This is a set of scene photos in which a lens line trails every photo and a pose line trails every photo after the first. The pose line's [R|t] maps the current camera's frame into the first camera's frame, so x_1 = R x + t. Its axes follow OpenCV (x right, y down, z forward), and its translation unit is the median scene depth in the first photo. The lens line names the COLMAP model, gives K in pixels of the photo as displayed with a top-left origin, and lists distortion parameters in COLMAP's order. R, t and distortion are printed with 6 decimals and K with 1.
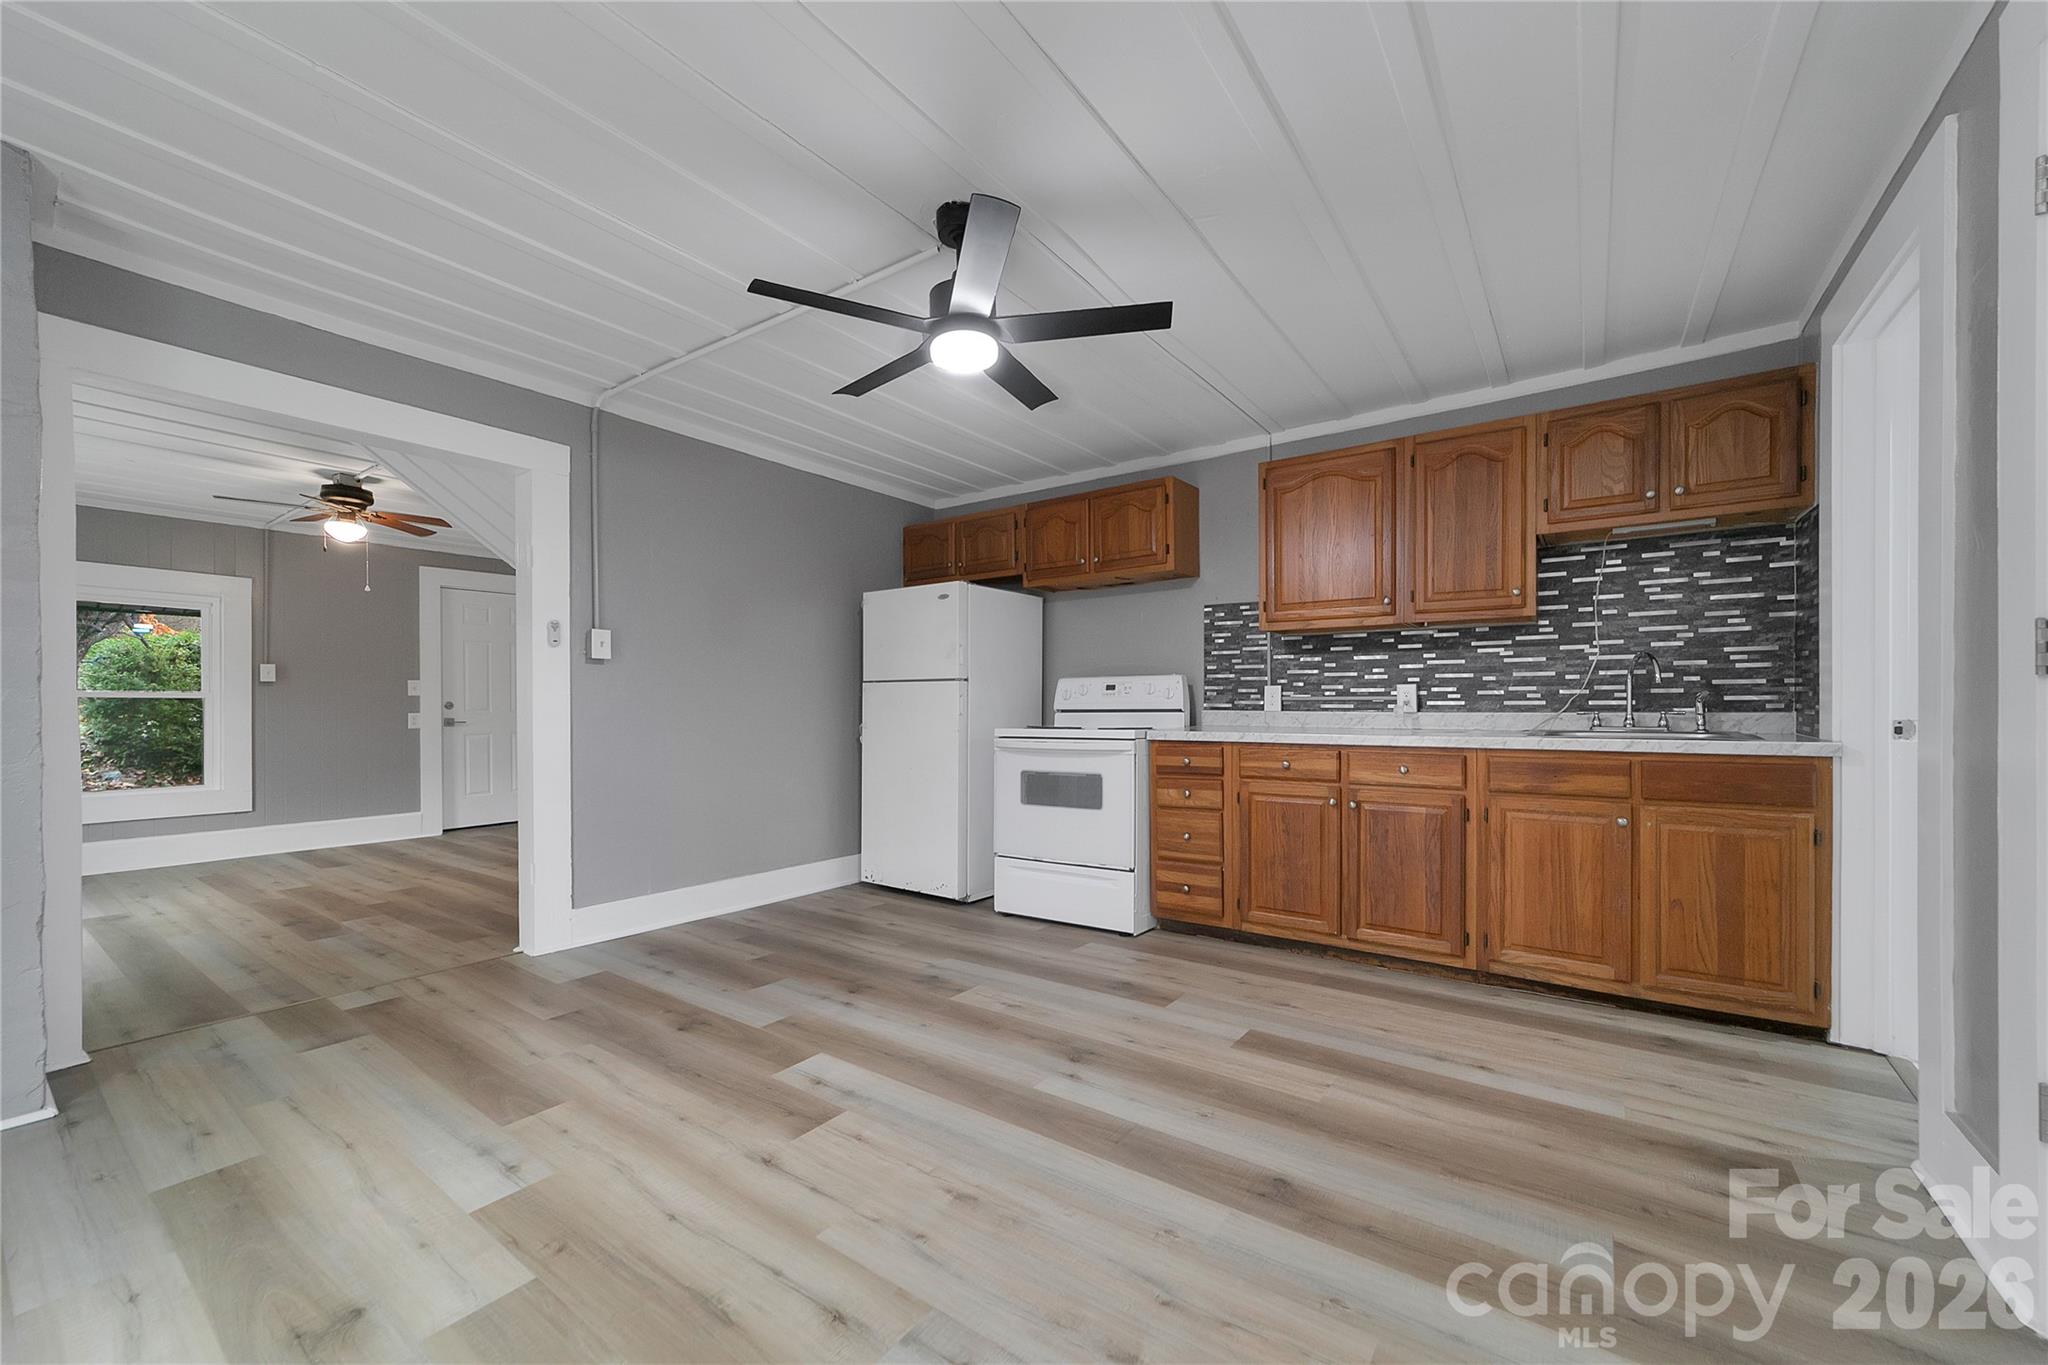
lens RADIAL K [[807.2, 0, 1040.1], [0, 807.2, 695.8], [0, 0, 1]] dist [-0.012234, 0.003500]
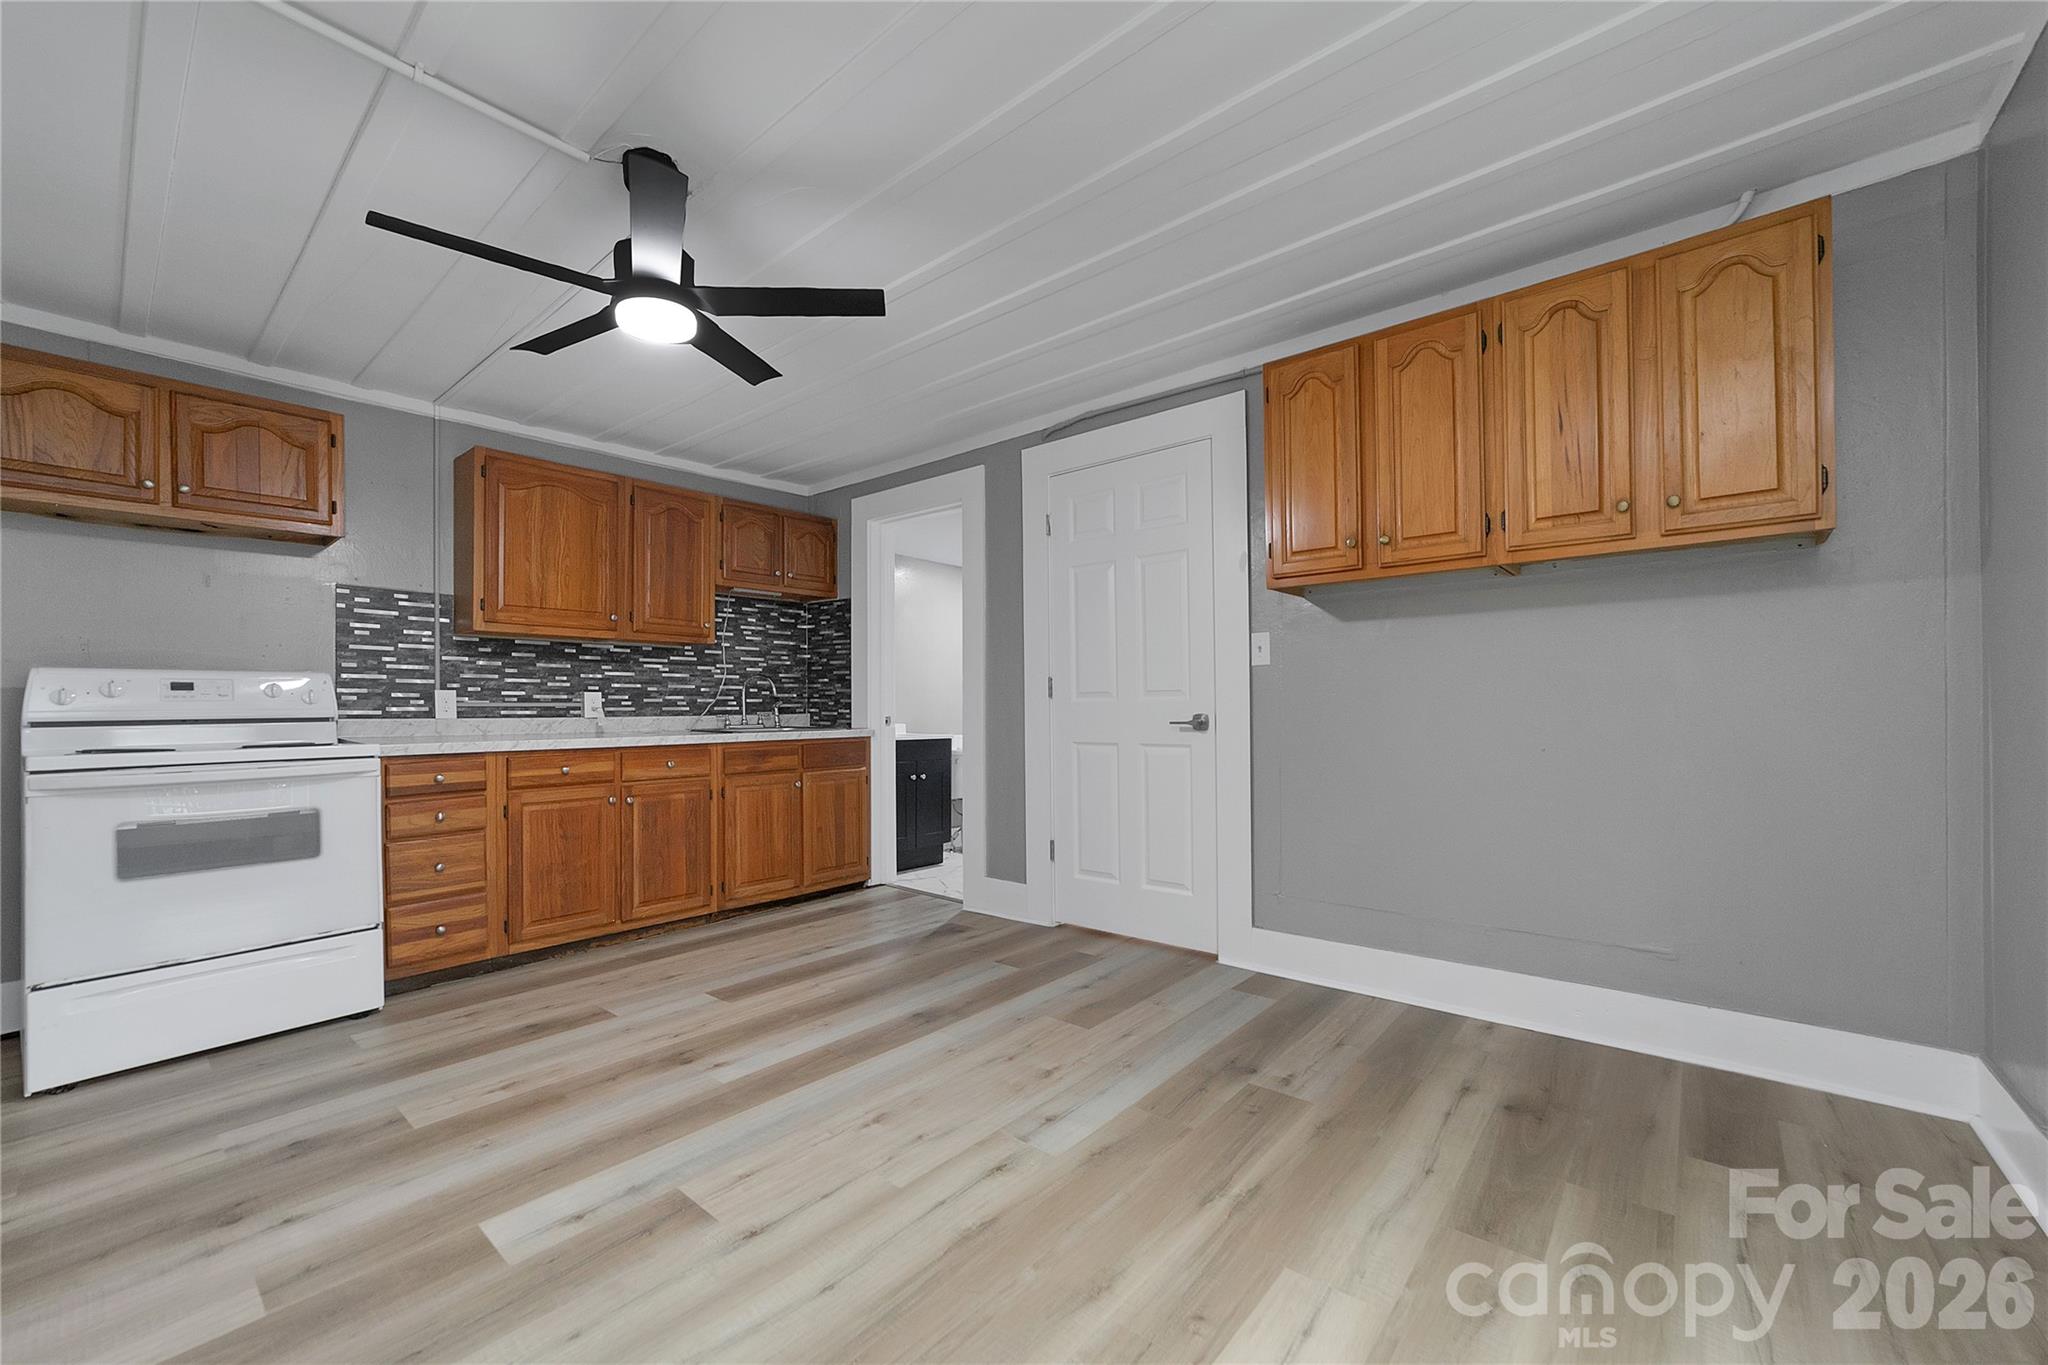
lens RADIAL K [[807.2, 0, 1021.3], [0, 807.2, 700.7], [0, 0, 1]] dist [-0.012234, 0.003500]
pose [[0.081664, 0.009633, 0.996613, -0.645207], [-0.004673, 0.999946, -0.009282, 0.005260], [-0.996649, -0.003899, 0.081704, 0.349135]]
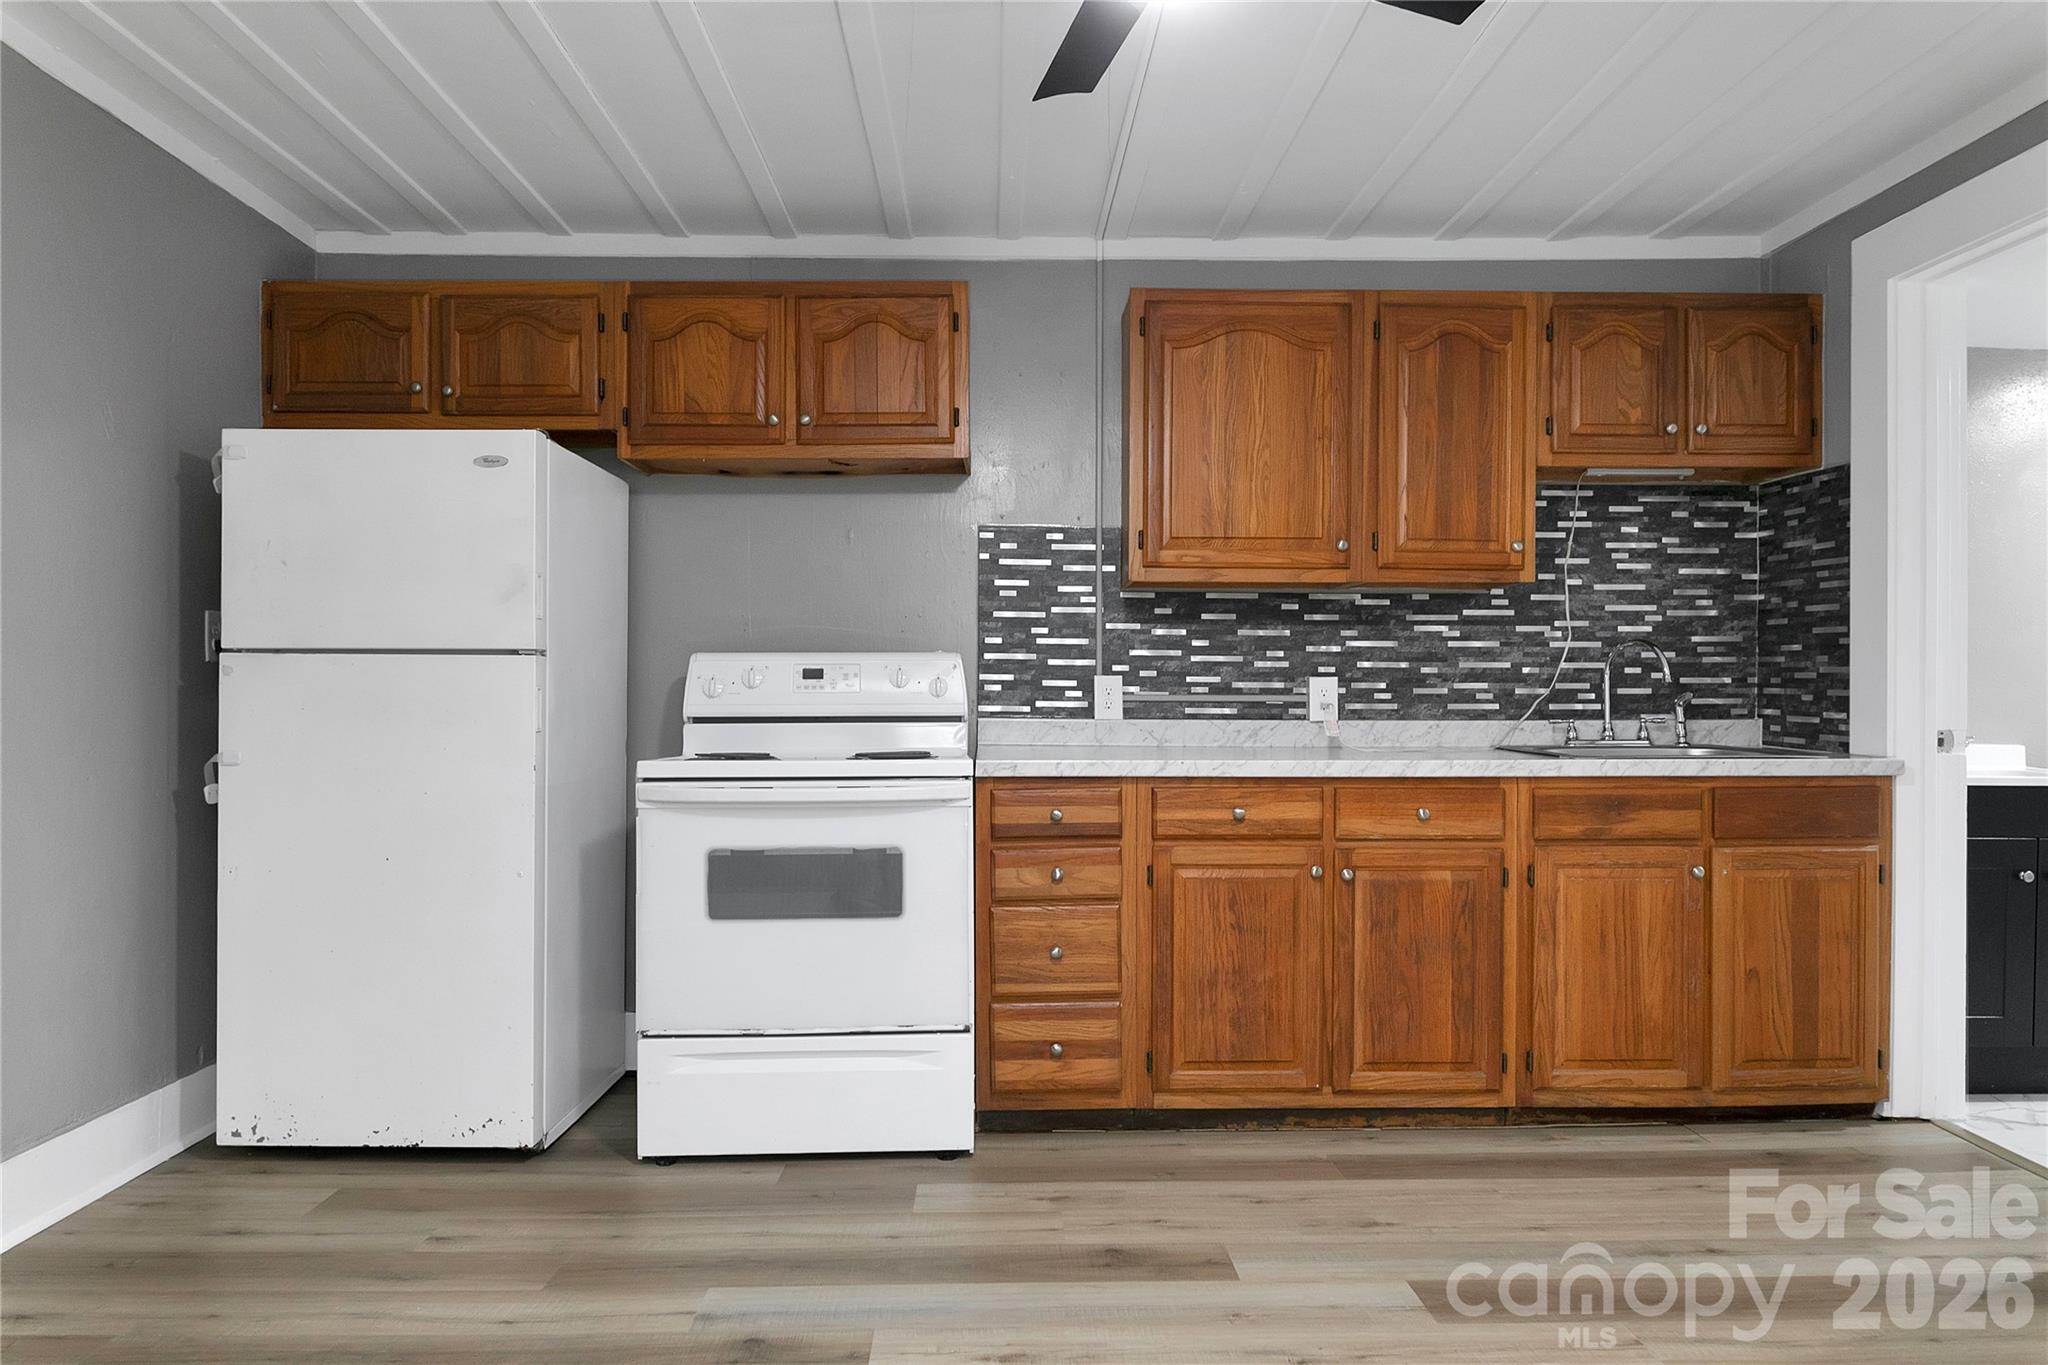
lens RADIAL K [[1365.1, 0, 1023.4], [0, 1365.1, 691.0], [0, 0, 1]] dist [-0.015609, -0.008508]
pose [[0.802691, 0.004898, 0.596375, -0.410305], [-0.010266, 0.999932, 0.005604, -0.007326], [-0.596307, -0.010621, 0.802686, 0.296212]]
